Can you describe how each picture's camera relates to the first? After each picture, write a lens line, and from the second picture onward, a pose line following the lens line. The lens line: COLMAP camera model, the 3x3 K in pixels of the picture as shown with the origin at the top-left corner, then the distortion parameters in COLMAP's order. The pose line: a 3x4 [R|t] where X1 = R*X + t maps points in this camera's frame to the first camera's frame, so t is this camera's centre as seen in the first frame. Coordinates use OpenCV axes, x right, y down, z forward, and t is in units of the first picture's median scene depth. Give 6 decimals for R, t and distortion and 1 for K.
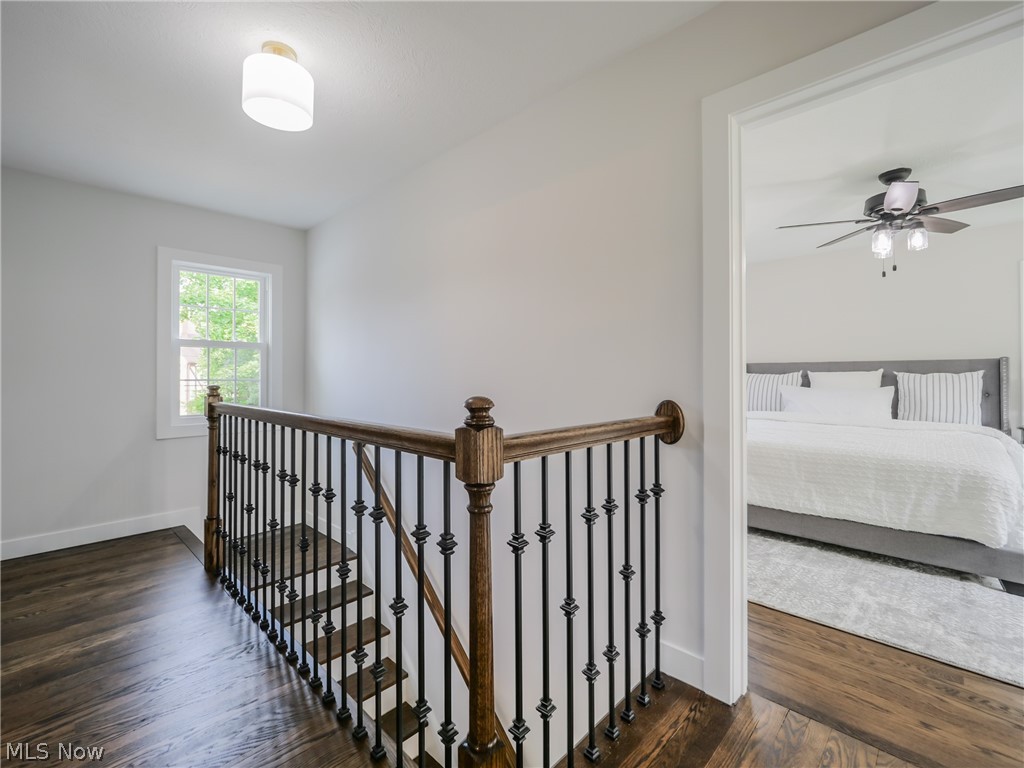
lens RADIAL K [[451.6, 0, 510.7], [0, 451.6, 379.7], [0, 0, 1]] dist [0.002100, 0.000250]
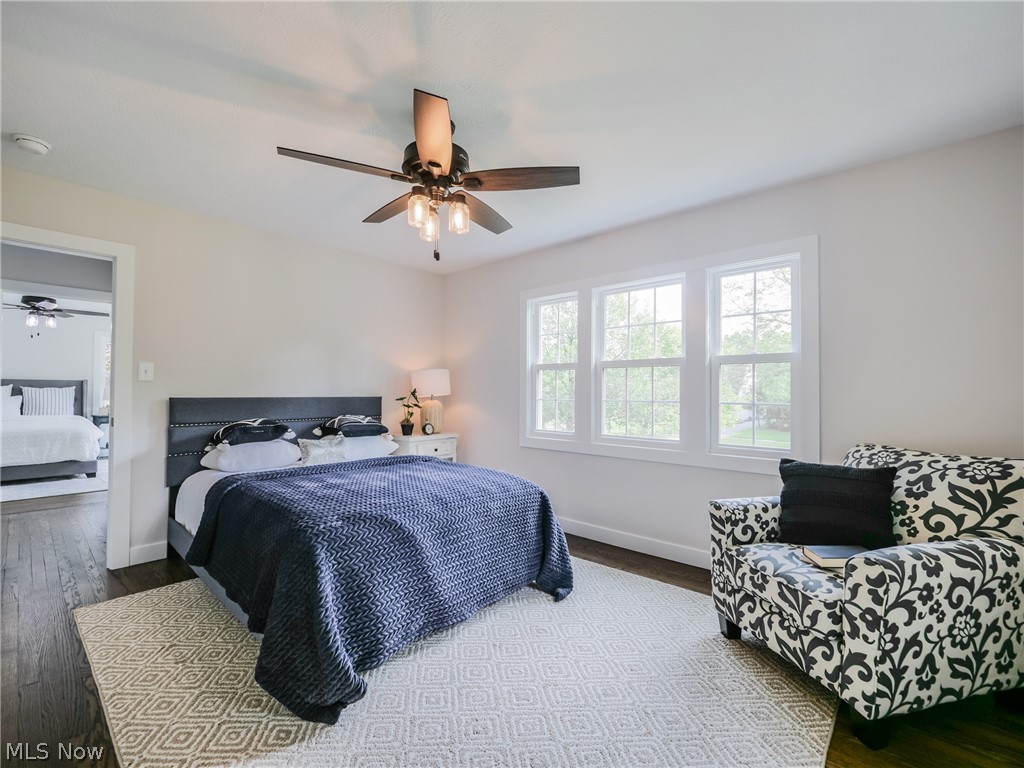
lens RADIAL K [[451.6, 0, 510.7], [0, 451.6, 379.7], [0, 0, 1]] dist [0.002100, 0.000250]
pose [[-0.039336, 0.024331, 0.998930, -0.992287], [-0.000457, 0.999703, -0.024368, -0.003389], [-0.999226, -0.001415, -0.039313, -0.810950]]
